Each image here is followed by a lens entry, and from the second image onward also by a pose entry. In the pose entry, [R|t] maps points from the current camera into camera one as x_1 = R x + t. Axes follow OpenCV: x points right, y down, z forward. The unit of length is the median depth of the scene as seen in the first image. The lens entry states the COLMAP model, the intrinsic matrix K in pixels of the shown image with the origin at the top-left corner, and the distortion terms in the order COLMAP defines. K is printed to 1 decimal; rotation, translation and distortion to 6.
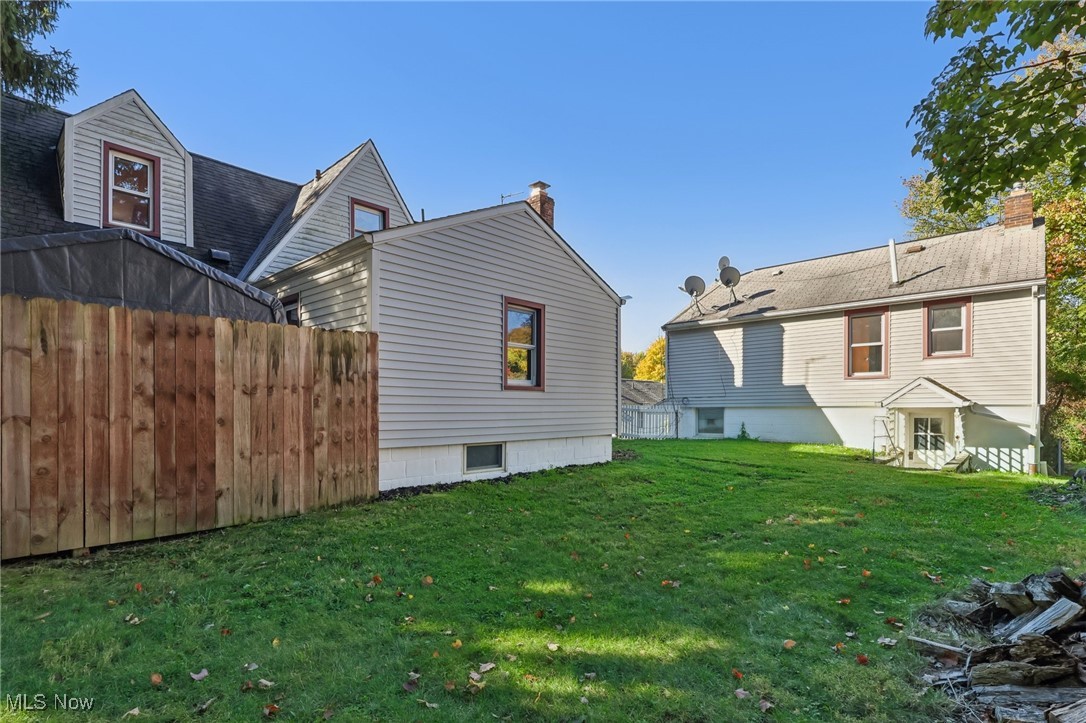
lens RADIAL K [[523.6, 0, 553.5], [0, 523.6, 412.8], [0, 0, 1]] dist [-0.002628, 0.000804]
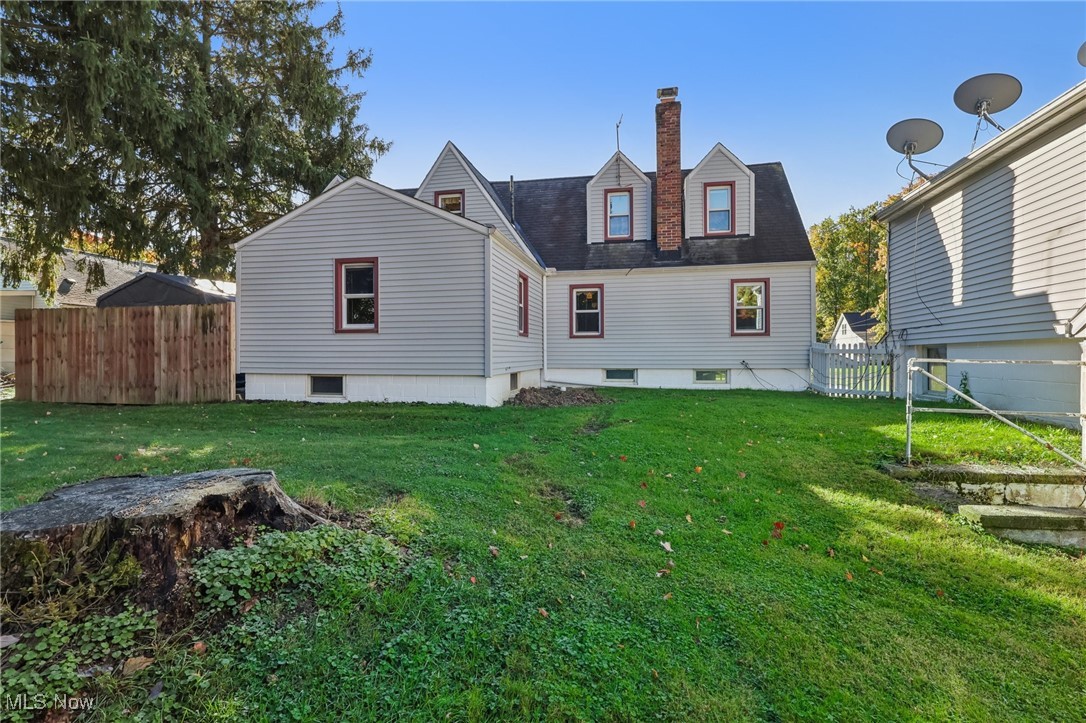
lens RADIAL K [[523.6, 0, 546.7], [0, 523.6, 355.1], [0, 0, 1]] dist [-0.002628, 0.000804]
pose [[0.503532, 0.000141, -0.863976, 1.801835], [-0.007574, 0.999962, -0.004251, 0.014866], [0.863943, 0.008684, 0.503514, 1.170948]]
